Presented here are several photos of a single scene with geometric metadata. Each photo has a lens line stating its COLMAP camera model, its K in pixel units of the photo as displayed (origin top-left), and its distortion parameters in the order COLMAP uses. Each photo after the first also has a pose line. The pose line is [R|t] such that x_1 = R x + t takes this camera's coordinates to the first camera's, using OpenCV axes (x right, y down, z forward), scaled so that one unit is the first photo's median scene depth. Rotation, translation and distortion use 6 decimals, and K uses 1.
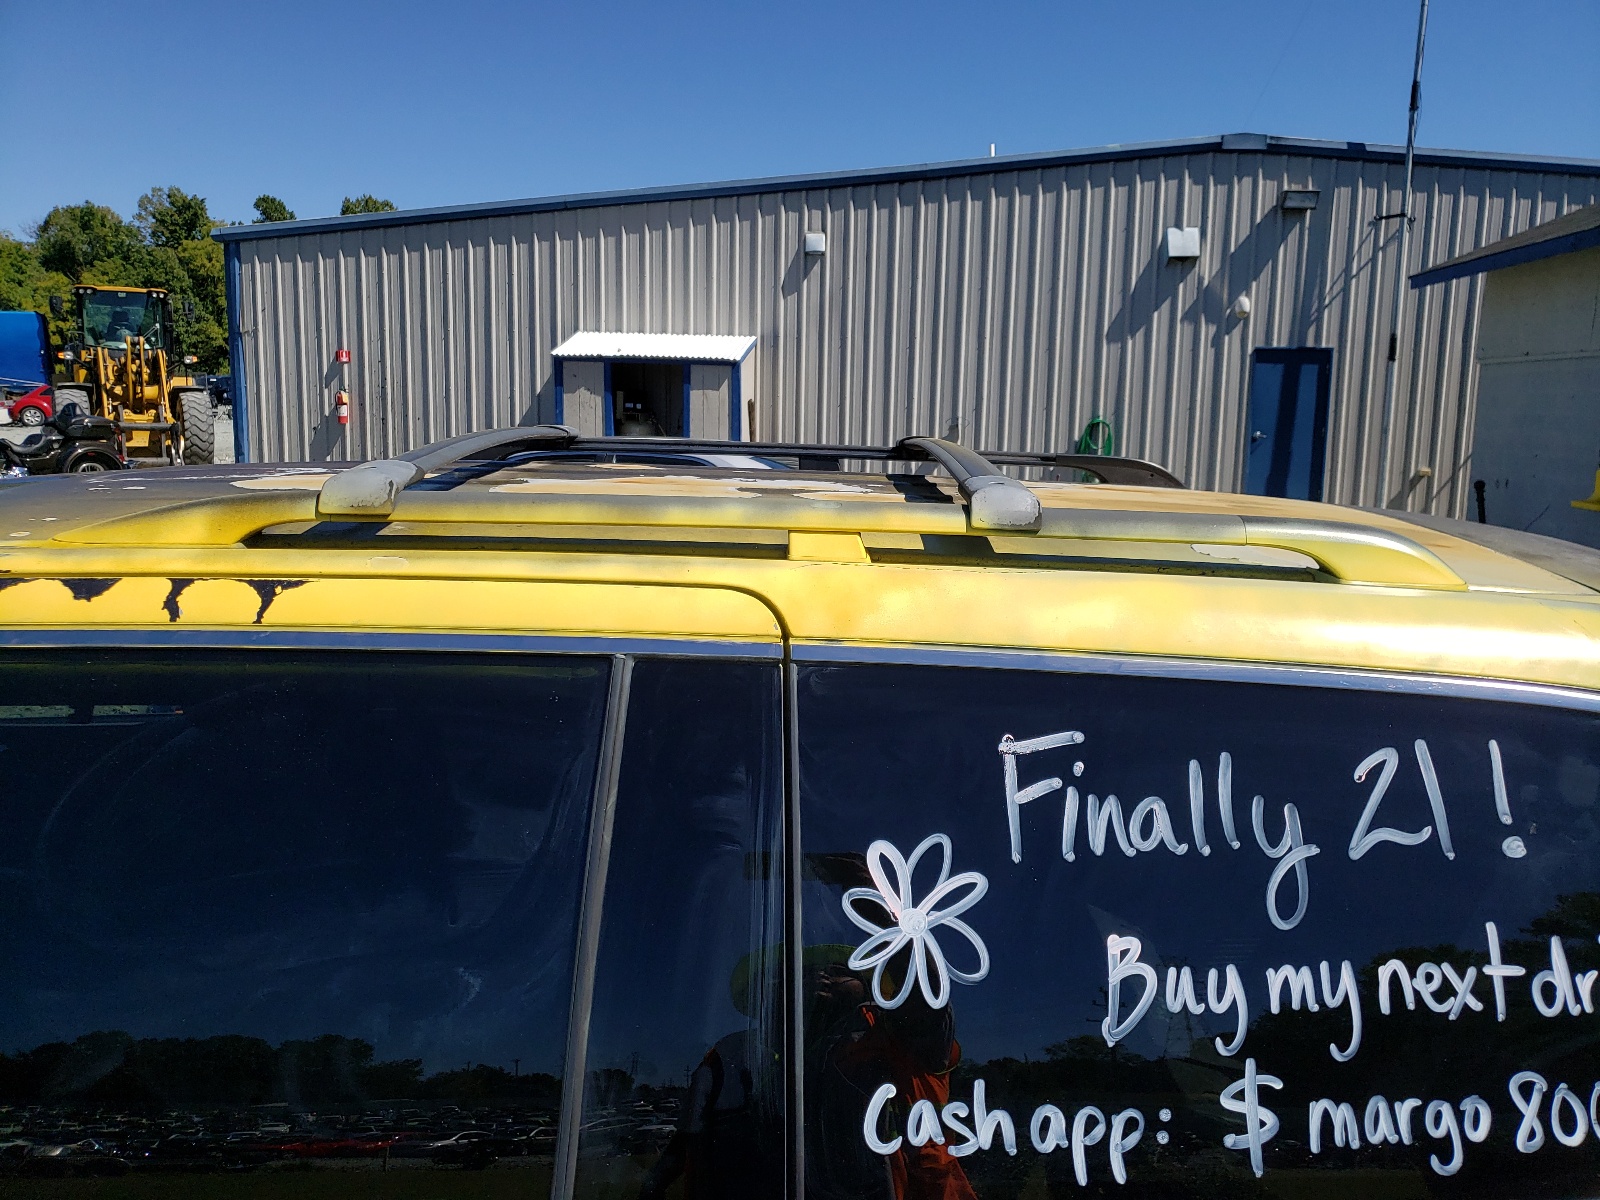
lens RADIAL K [[1250.0, 0, 801.8], [0, 1250.0, 591.5], [0, 0, 1]] dist [0.013428, 0.002019]
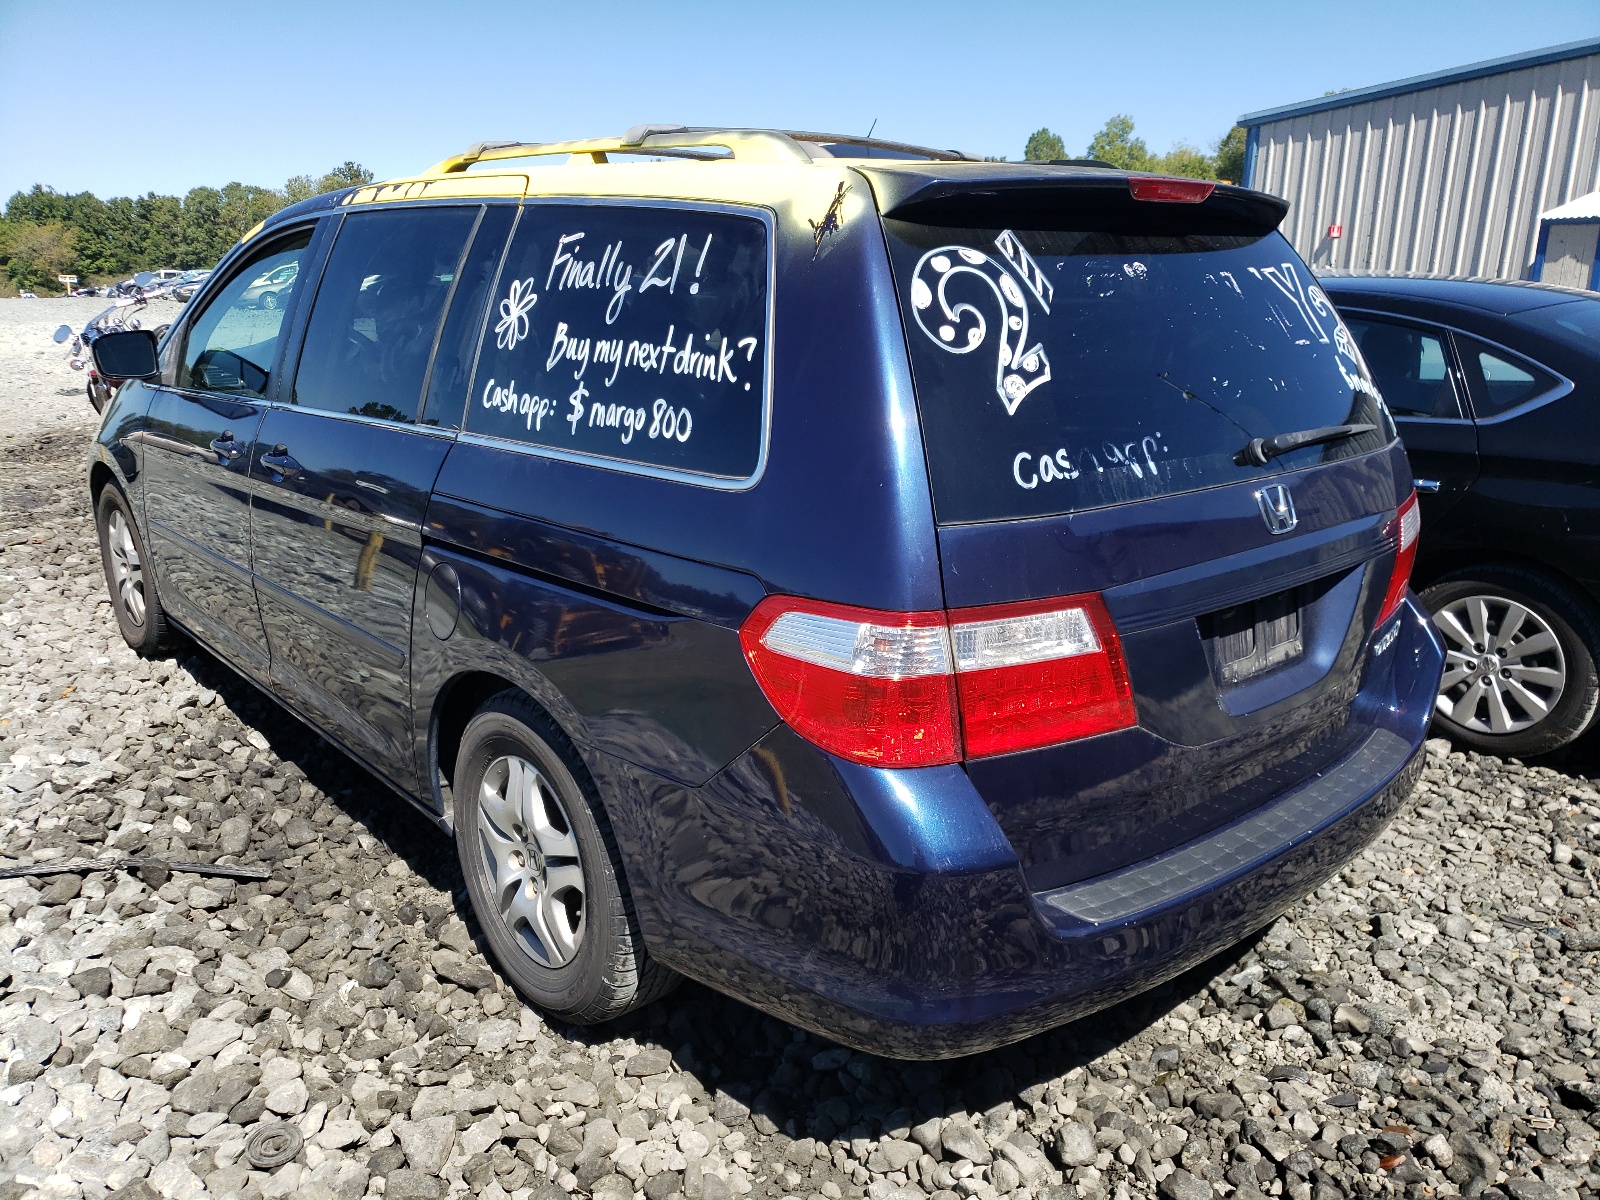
lens RADIAL K [[1250.0, 0, 805.2], [0, 1250.0, 600.8], [0, 0, 1]] dist [0.013428, 0.002019]
pose [[0.650309, 0.188038, -0.736030, 2.189007], [-0.132468, 0.982106, 0.133863, 0.399805], [0.748031, 0.010448, 0.663581, -0.103926]]
